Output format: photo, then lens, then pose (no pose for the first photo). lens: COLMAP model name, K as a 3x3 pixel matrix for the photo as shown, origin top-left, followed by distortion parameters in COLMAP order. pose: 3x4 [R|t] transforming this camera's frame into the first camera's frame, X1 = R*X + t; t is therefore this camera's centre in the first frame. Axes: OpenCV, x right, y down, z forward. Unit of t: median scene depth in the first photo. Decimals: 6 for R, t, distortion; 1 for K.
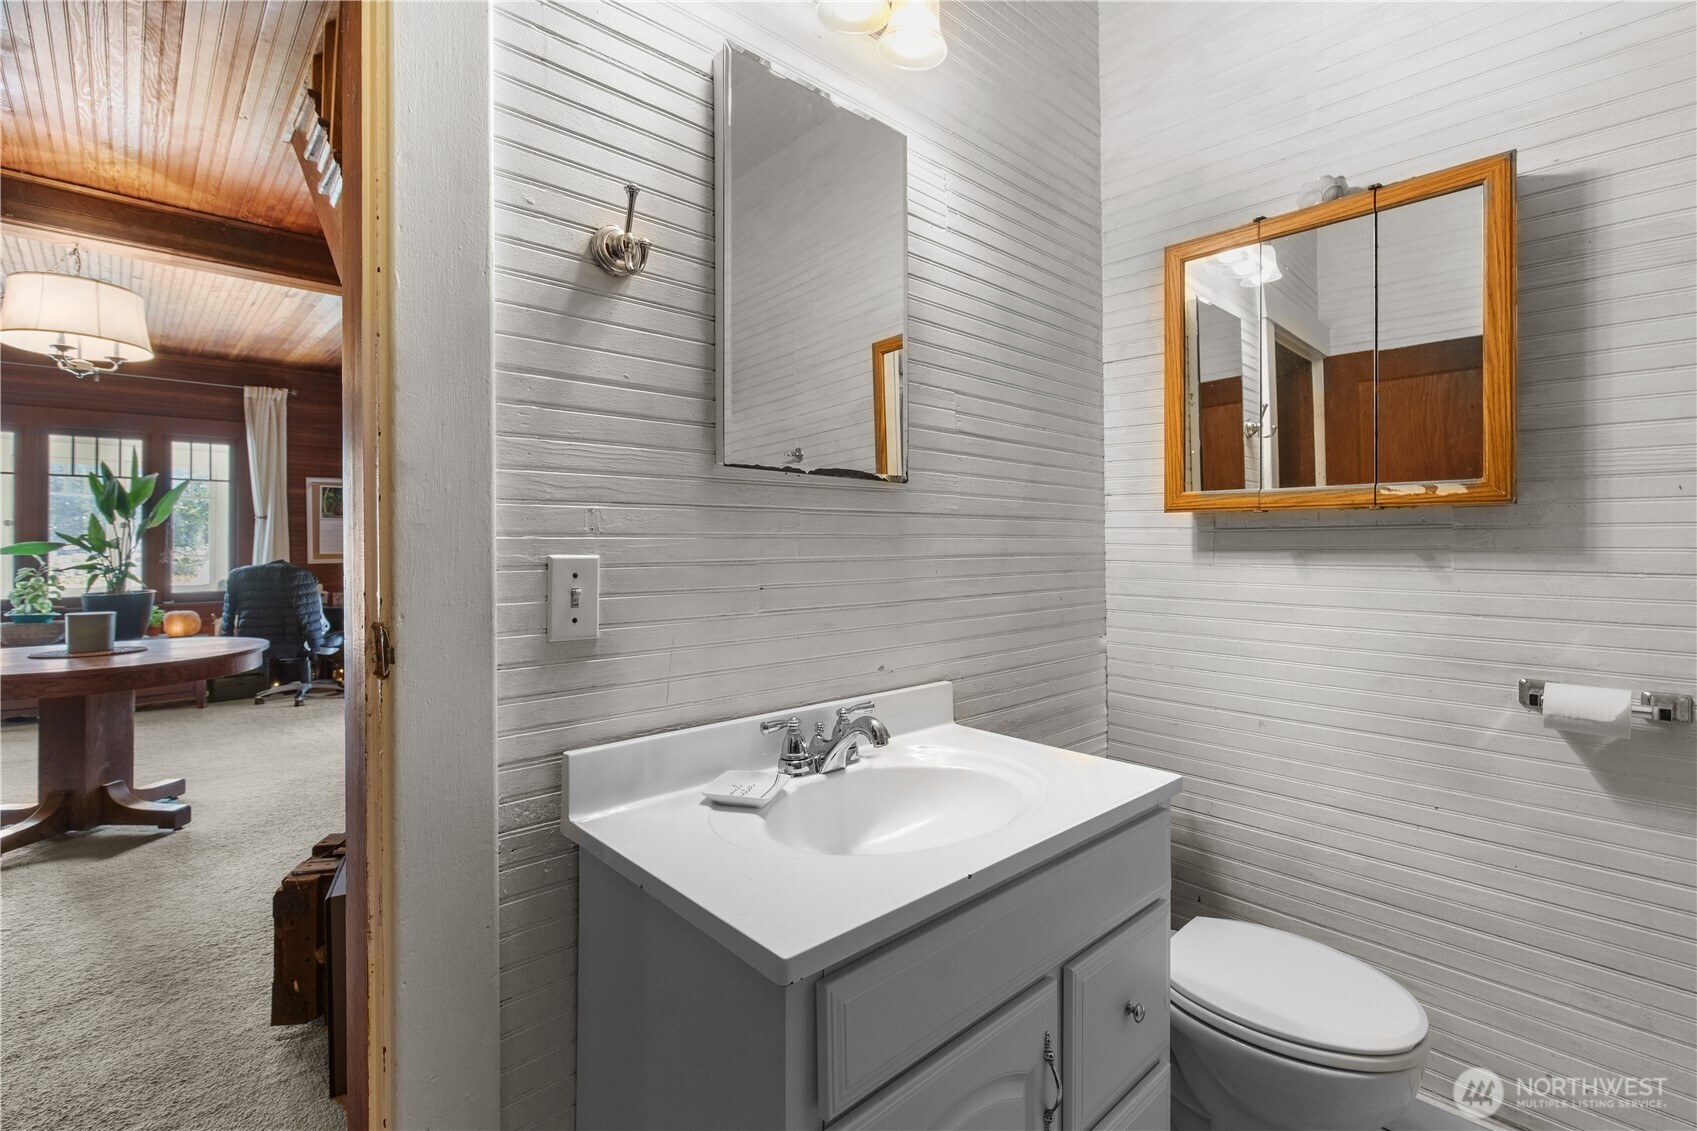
lens RADIAL K [[773.0, 0, 851.1], [0, 773.0, 541.2], [0, 0, 1]] dist [0.000230, 0.000111]
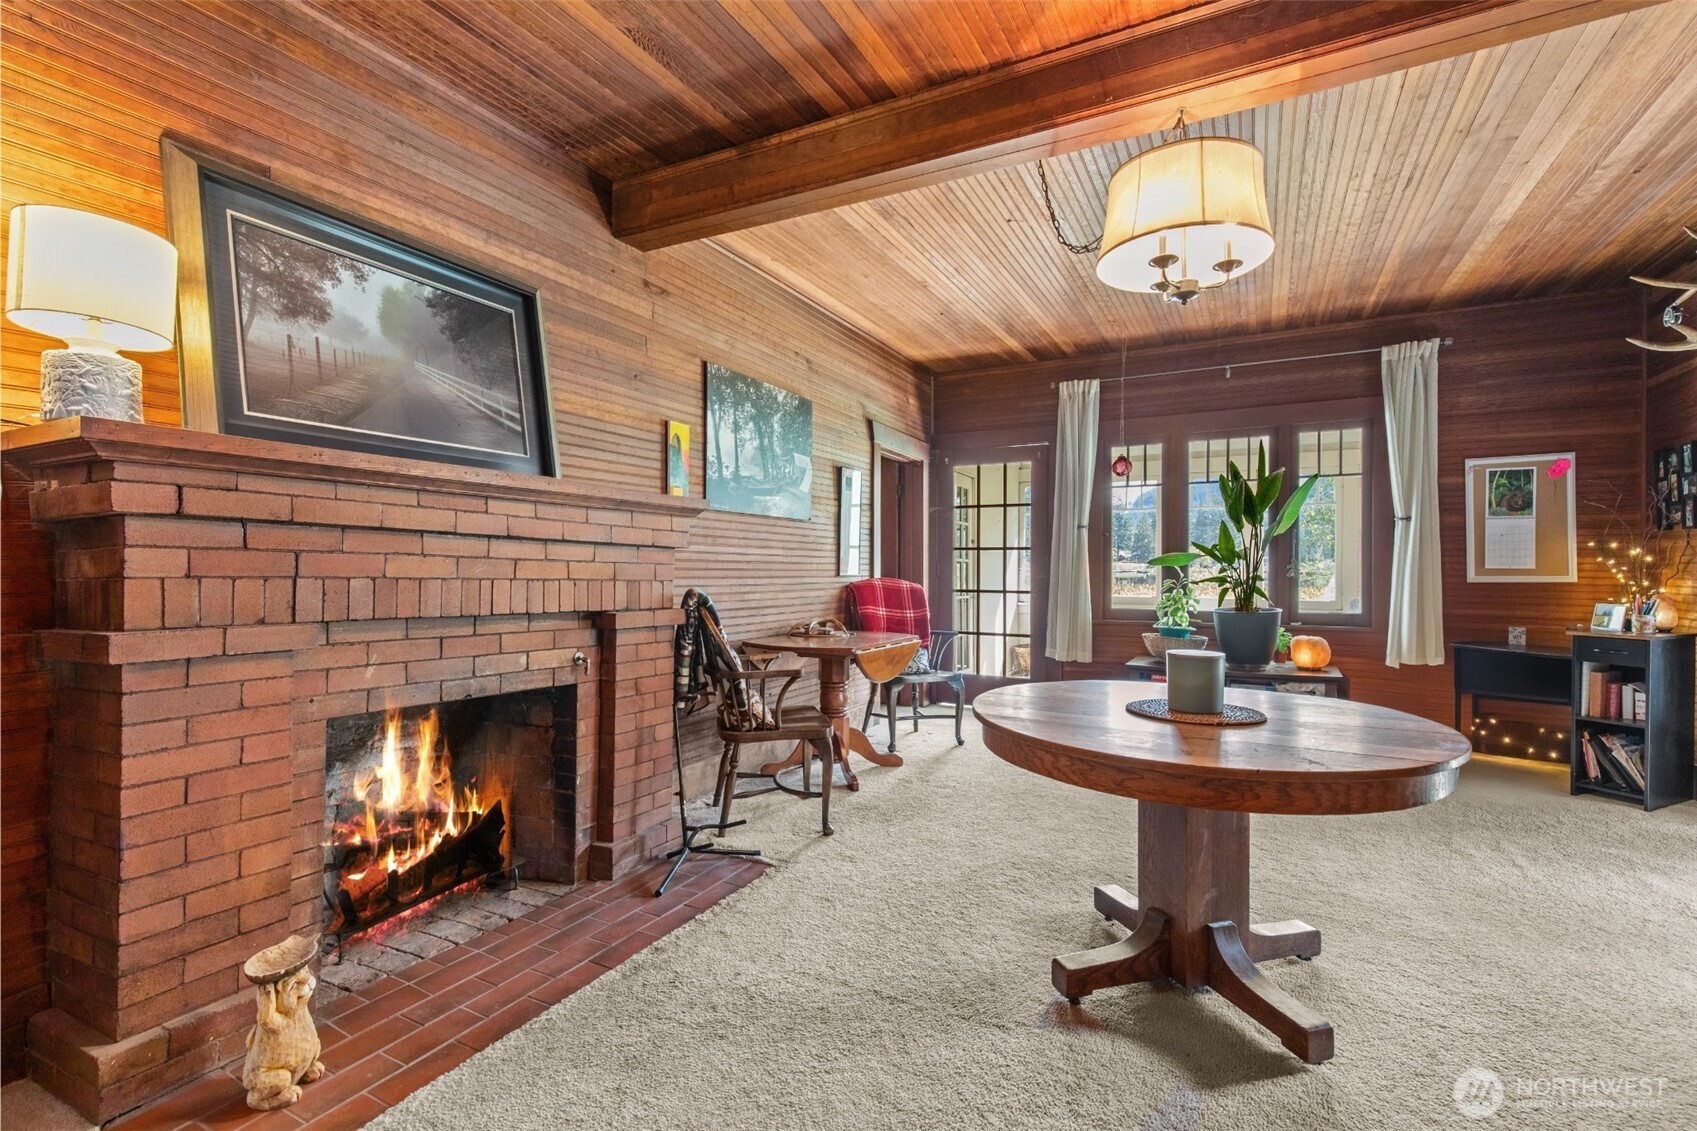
lens RADIAL K [[762.0, 0, 848.5], [0, 762.0, 565.5], [0, 0, 1]] dist [-0.003011, -0.000256]
pose [[0.313352, 0.003822, -0.949629, -0.266540], [0.003102, 0.999982, 0.005048, 0.010481], [0.949632, -0.004527, 0.313334, 0.298347]]
